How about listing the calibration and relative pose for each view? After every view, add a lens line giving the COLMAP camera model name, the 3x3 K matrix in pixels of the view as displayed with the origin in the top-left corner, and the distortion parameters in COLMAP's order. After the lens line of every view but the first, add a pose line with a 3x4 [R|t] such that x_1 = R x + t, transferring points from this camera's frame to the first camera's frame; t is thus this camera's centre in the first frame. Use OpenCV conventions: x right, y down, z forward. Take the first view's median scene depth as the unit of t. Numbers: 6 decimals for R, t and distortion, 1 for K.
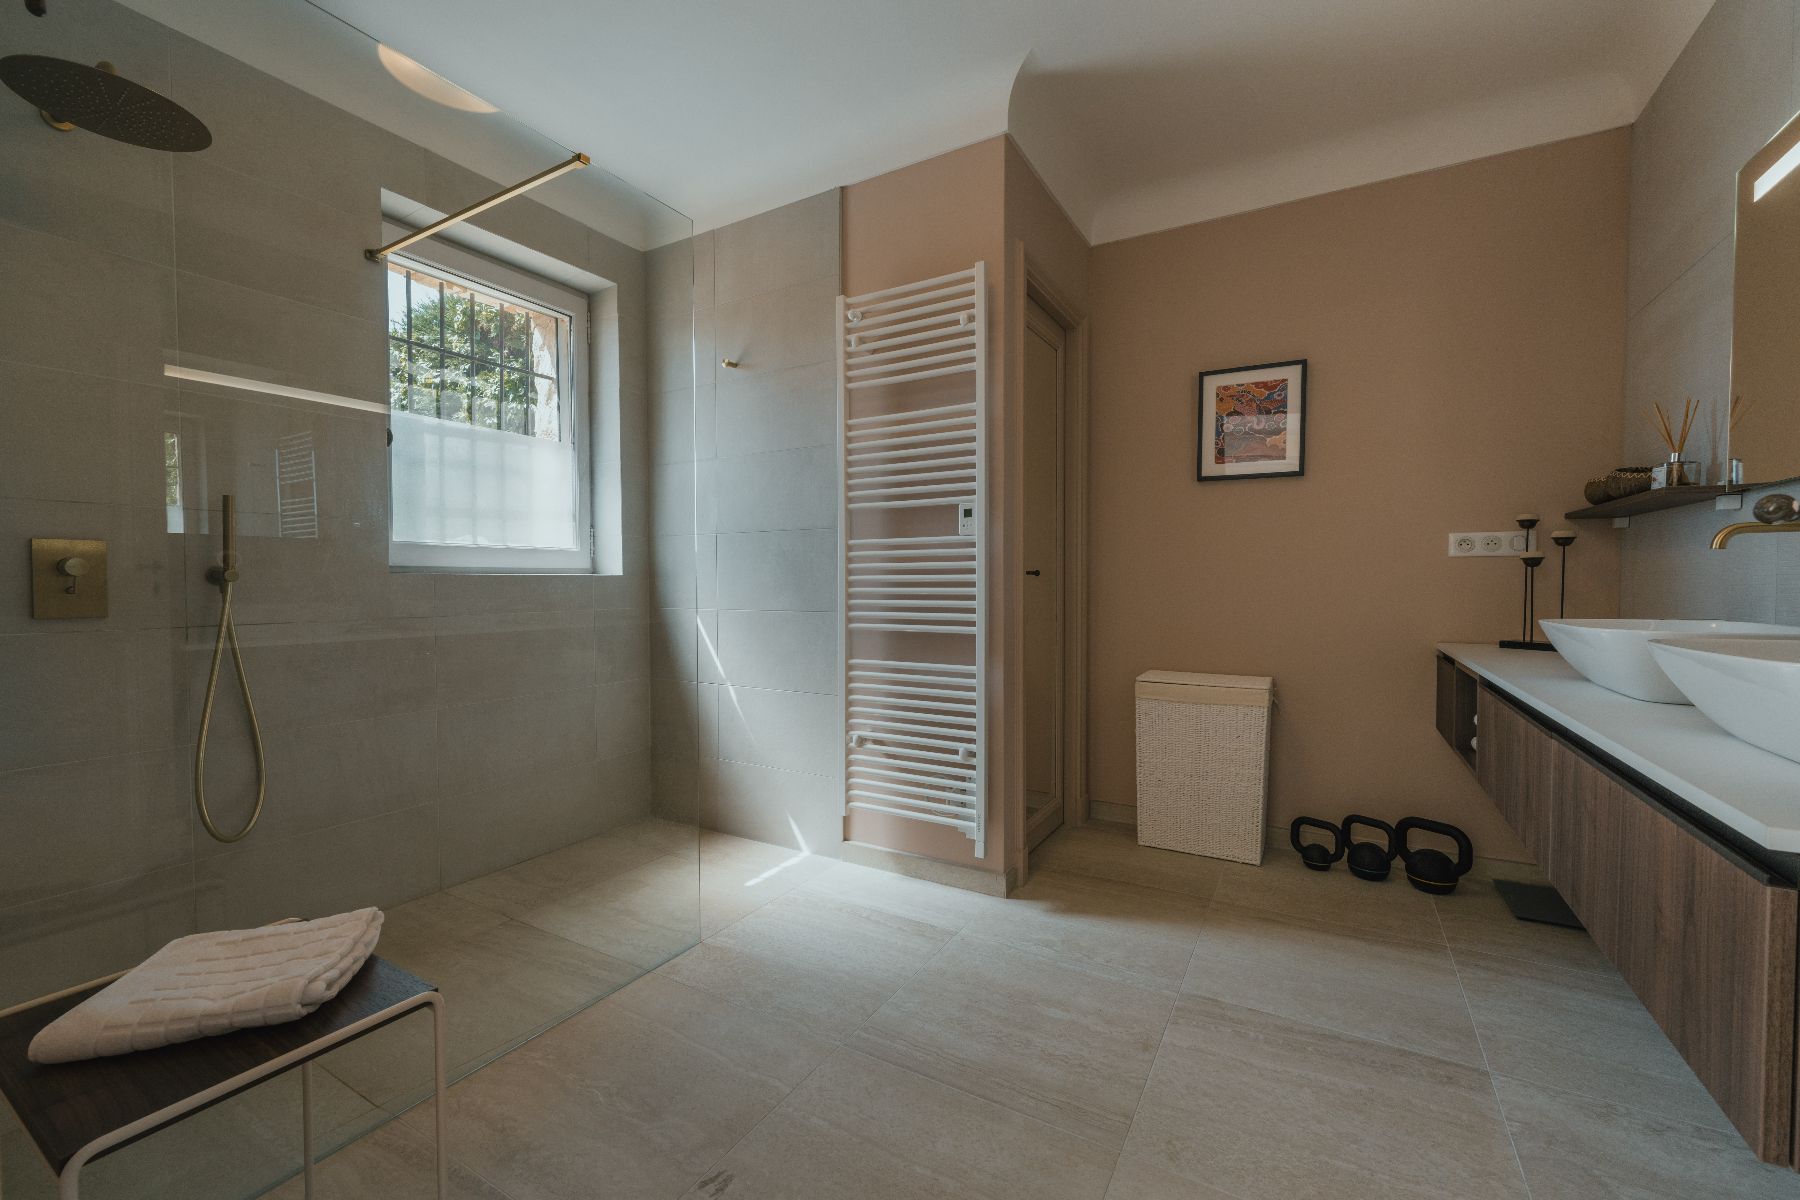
lens RADIAL K [[734.3, 0, 902.2], [0, 734.3, 601.6], [0, 0, 1]] dist [-0.000649, -0.000018]
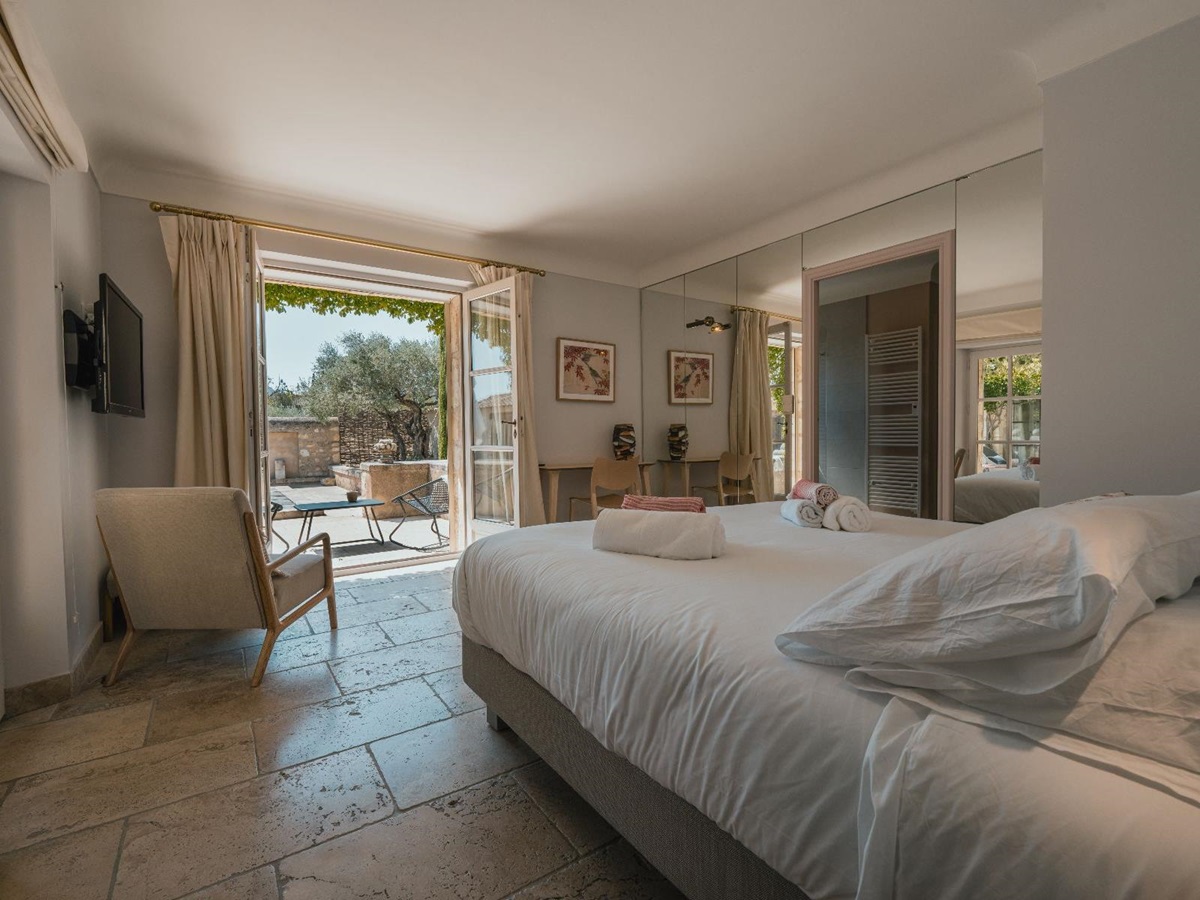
lens RADIAL K [[547.9, 0, 603.3], [0, 547.9, 447.3], [0, 0, 1]] dist [0.001066, -0.000450]
pose [[0.913400, 0.003976, -0.407044, -0.159366], [-0.003186, 0.999991, 0.002619, 0.043697], [0.407051, -0.001096, 0.913405, -1.541306]]
